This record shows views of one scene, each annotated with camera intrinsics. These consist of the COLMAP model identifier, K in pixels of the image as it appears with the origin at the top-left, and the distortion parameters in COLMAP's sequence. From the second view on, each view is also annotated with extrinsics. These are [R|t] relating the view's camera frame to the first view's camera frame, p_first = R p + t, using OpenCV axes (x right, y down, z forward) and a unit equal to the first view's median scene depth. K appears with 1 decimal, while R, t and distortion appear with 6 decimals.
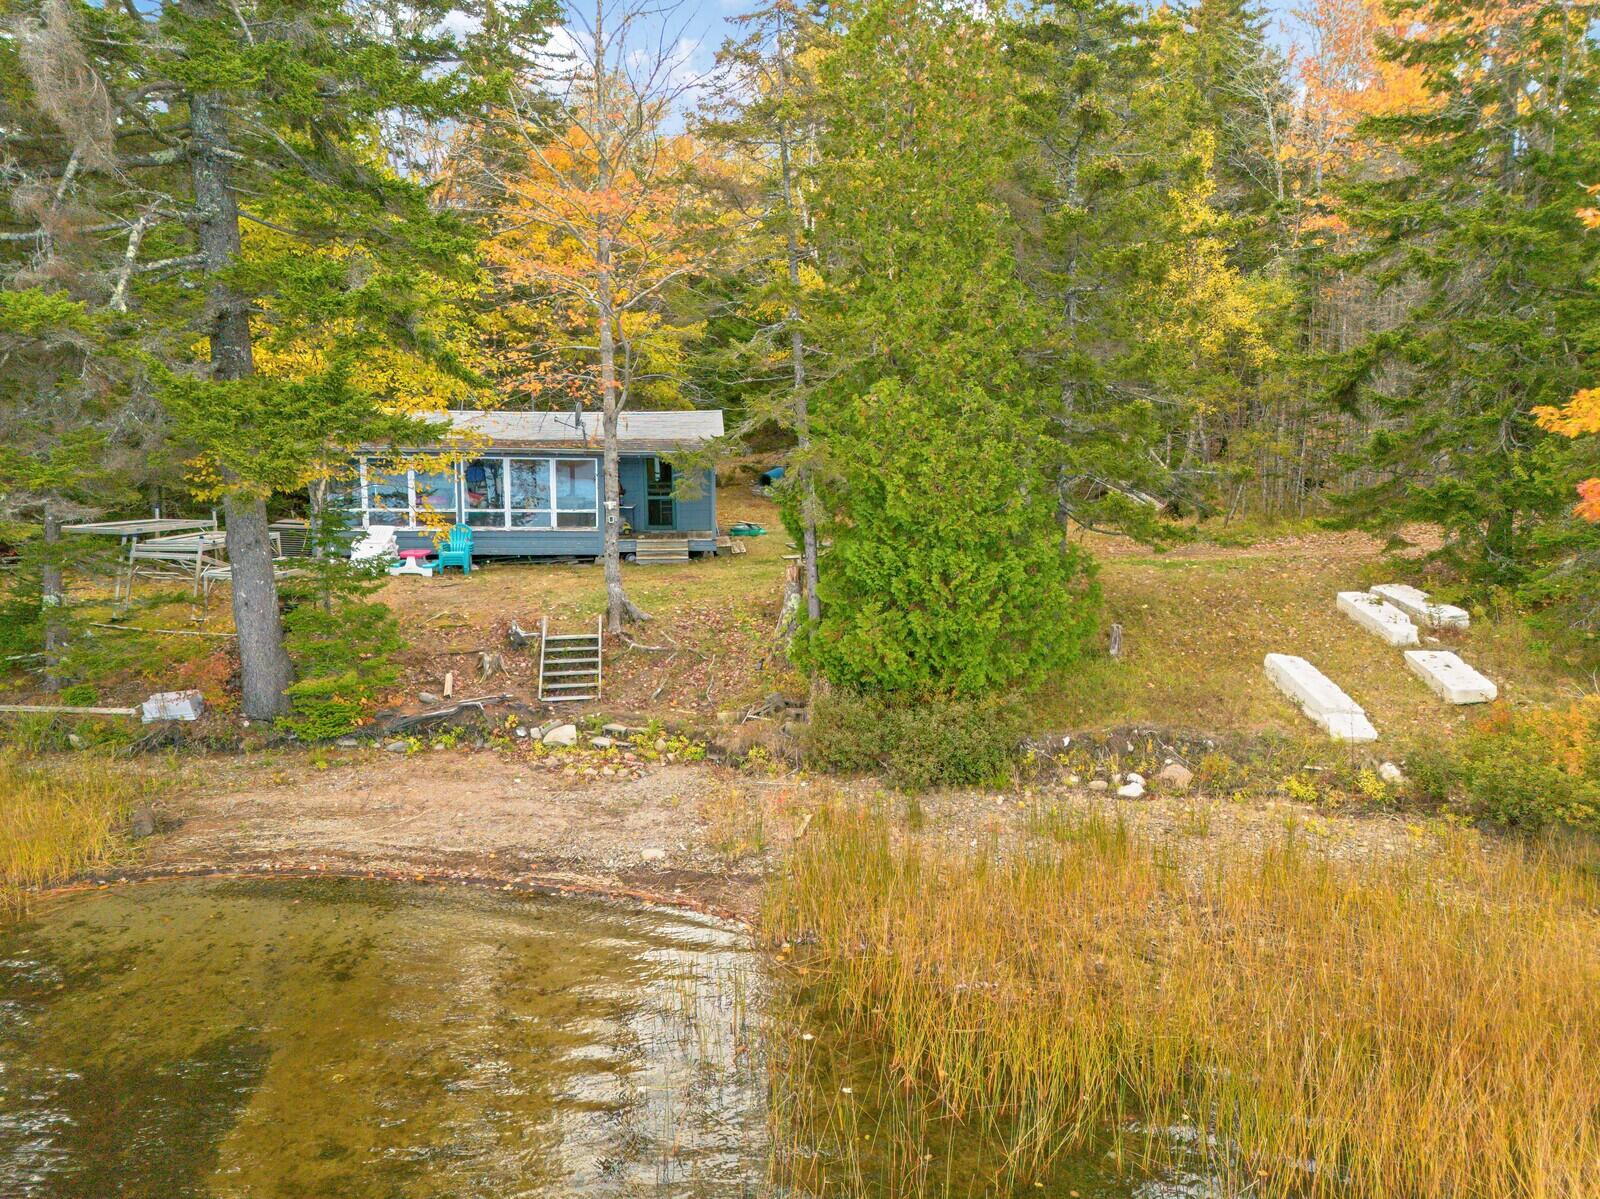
lens RADIAL K [[1134.7, 0, 808.6], [0, 1134.7, 593.0], [0, 0, 1]] dist [0.090067, -0.091912]
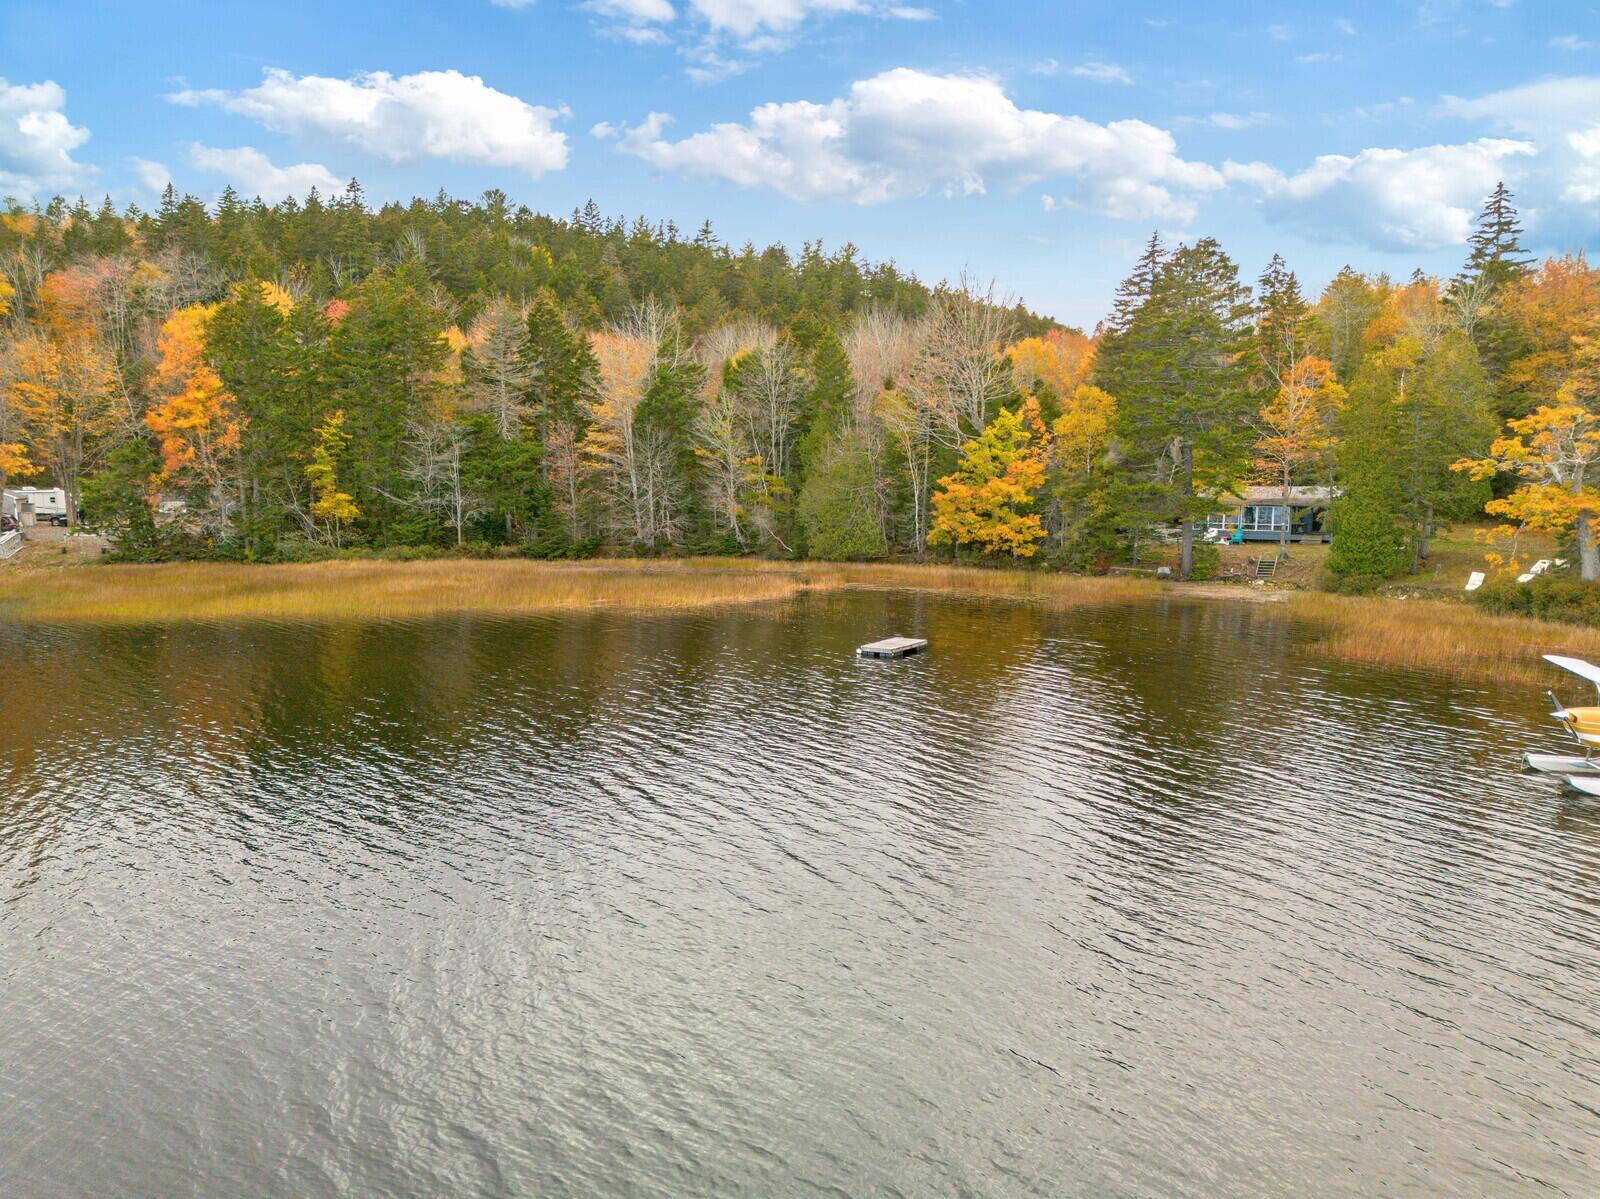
lens RADIAL K [[1134.7, 0, 808.6], [0, 1134.7, 593.0], [0, 0, 1]] dist [0.090067, -0.091912]
pose [[0.787670, 0.065585, -0.612597, 1.006581], [-0.067001, 0.997539, 0.020648, 0.186388], [0.612444, 0.024780, 0.790126, -3.150625]]
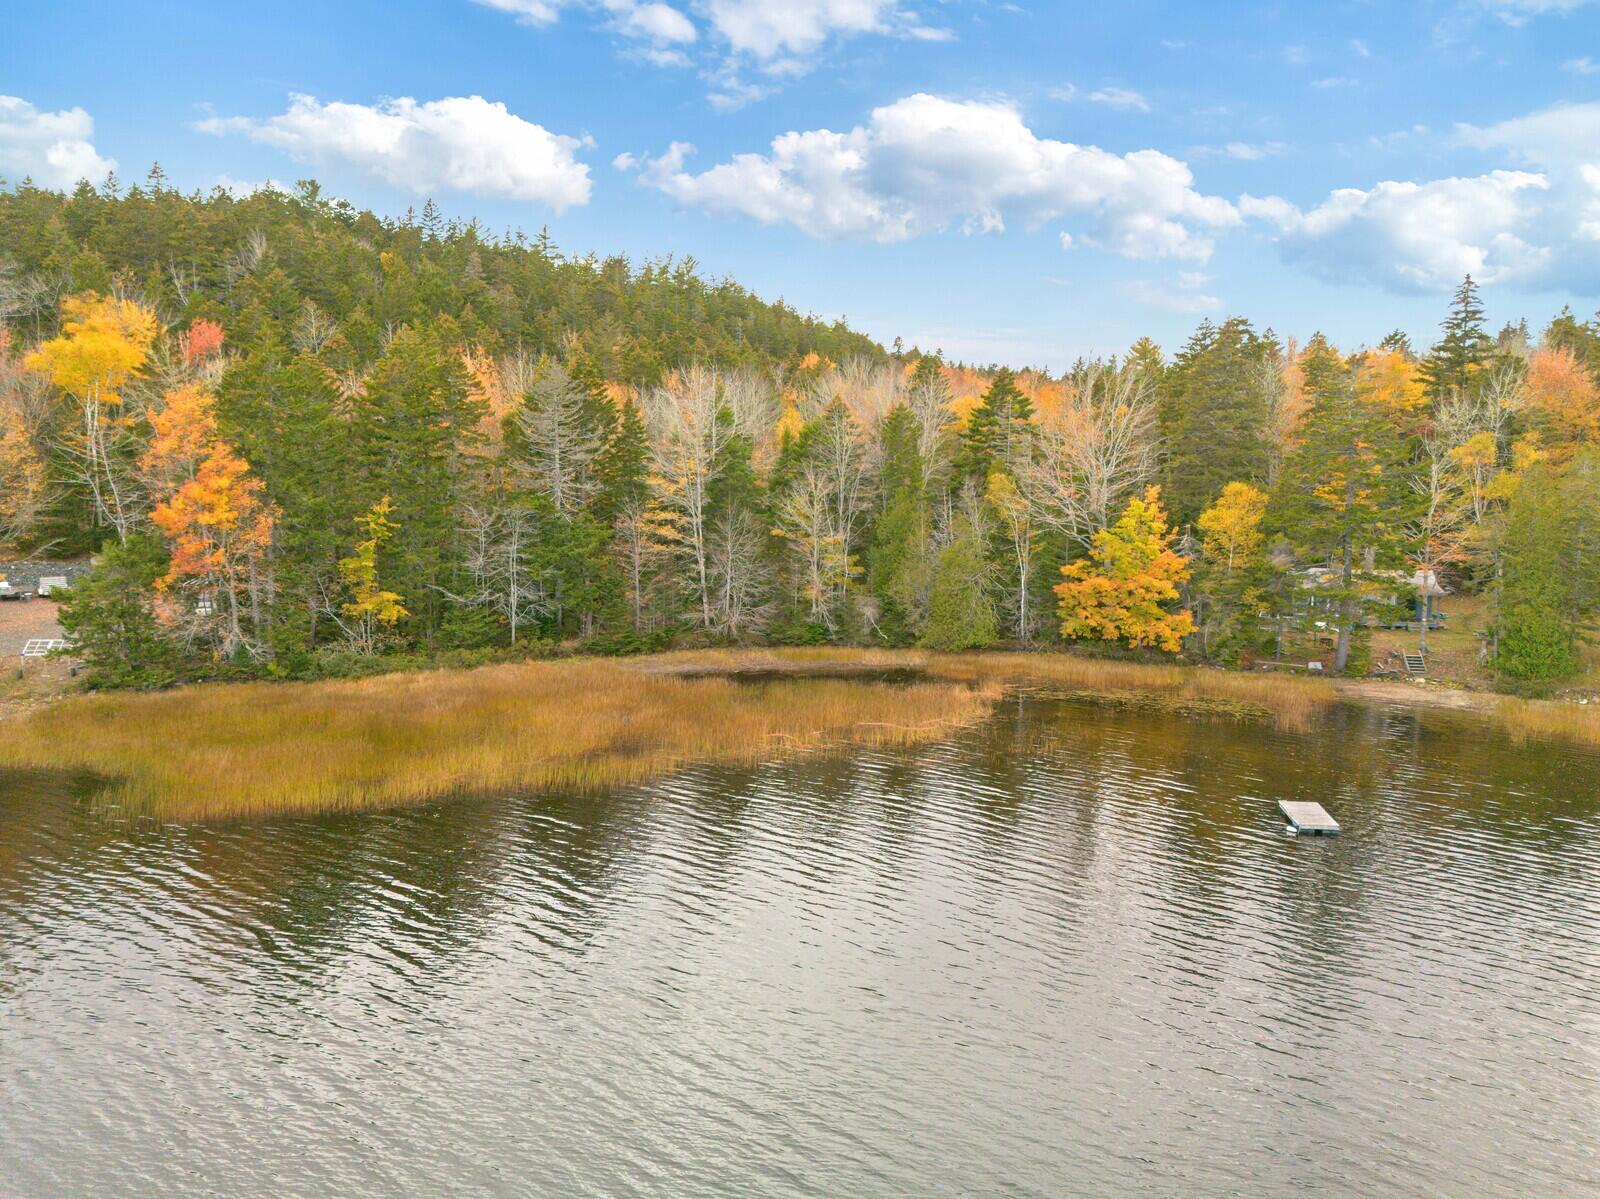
lens RADIAL K [[1127.0, 0, 803.5], [0, 1127.0, 592.9], [0, 0, 1]] dist [0.098143, -0.104772]
pose [[0.916929, 0.051843, -0.395669, -0.642519], [-0.047733, 0.998655, 0.020233, -0.169171], [0.396186, 0.000334, 0.918170, -3.725443]]
